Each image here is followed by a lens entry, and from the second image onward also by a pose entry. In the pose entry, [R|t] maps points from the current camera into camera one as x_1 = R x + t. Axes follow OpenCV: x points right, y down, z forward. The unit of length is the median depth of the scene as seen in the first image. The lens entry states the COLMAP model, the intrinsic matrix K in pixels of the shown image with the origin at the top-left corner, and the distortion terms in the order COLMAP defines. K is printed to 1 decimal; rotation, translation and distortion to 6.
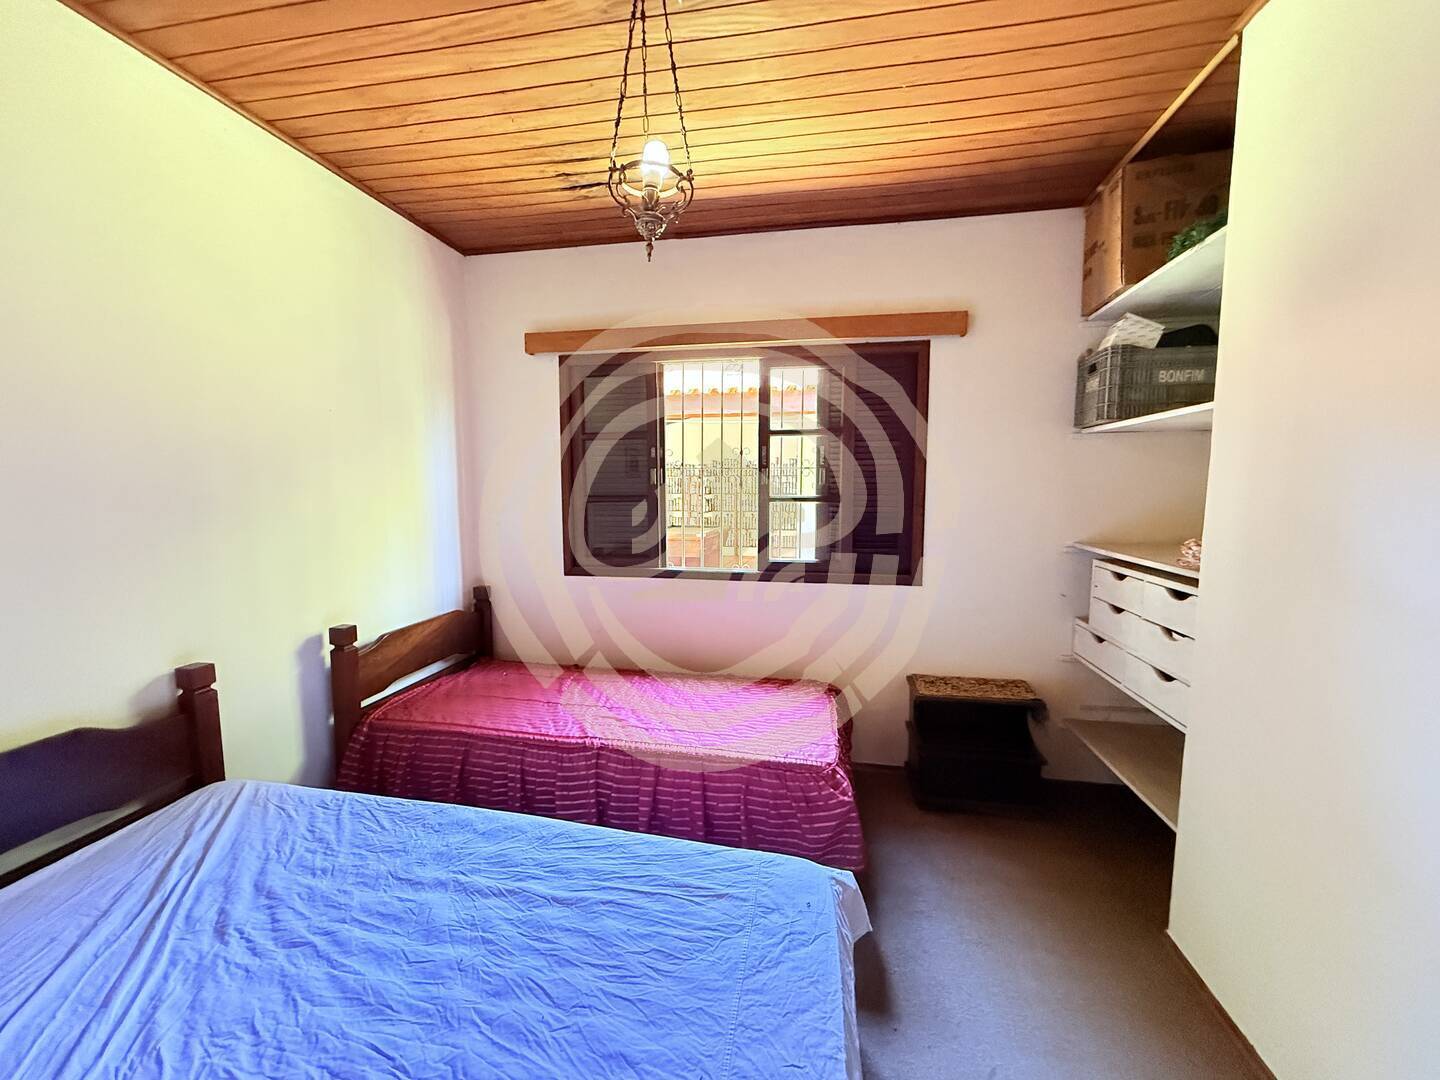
lens RADIAL K [[570.6, 0, 717.7], [0, 570.6, 541.3], [0, 0, 1]] dist [-0.002798, 0.000017]
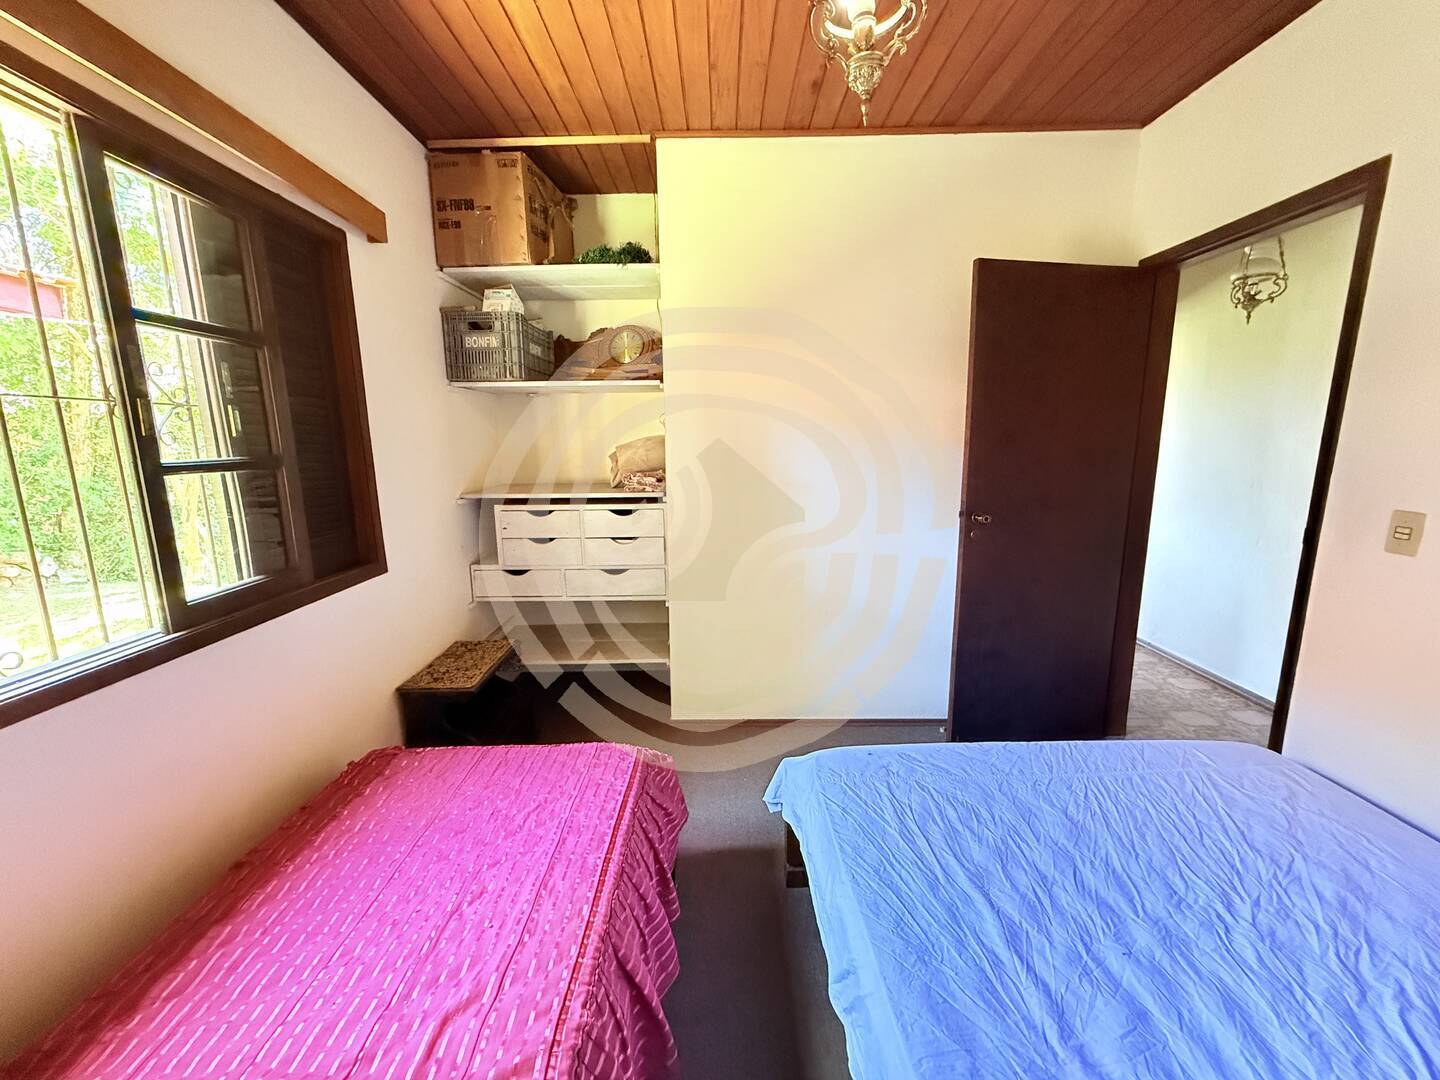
lens RADIAL K [[570.6, 0, 715.0], [0, 570.6, 540.0], [0, 0, 1]] dist [-0.002798, 0.000017]
pose [[-0.171601, -0.171962, 0.970042, -0.914127], [0.108689, 0.975333, 0.192127, -0.126800], [-0.979153, 0.138402, -0.148677, 1.393098]]
